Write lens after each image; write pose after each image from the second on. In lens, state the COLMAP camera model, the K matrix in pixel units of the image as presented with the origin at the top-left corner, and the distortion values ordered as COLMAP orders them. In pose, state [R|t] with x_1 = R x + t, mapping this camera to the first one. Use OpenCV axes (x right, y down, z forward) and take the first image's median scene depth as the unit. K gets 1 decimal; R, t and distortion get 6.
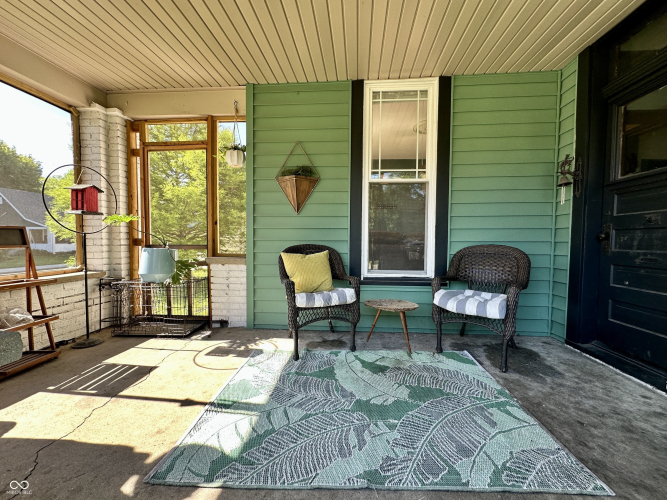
lens RADIAL K [[268.4, 0, 327.3], [0, 268.4, 248.4], [0, 0, 1]] dist [-0.002158, -0.000053]
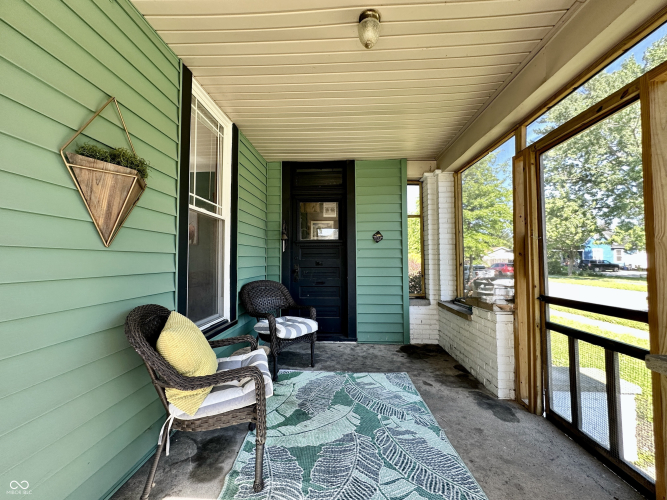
lens RADIAL K [[268.4, 0, 329.5], [0, 268.4, 250.3], [0, 0, 1]] dist [-0.002158, -0.000053]
pose [[-0.010940, 0.031875, 0.999432, -0.840171], [0.044849, 0.998502, -0.031354, -0.129454], [-0.998934, 0.044480, -0.012353, 0.898924]]
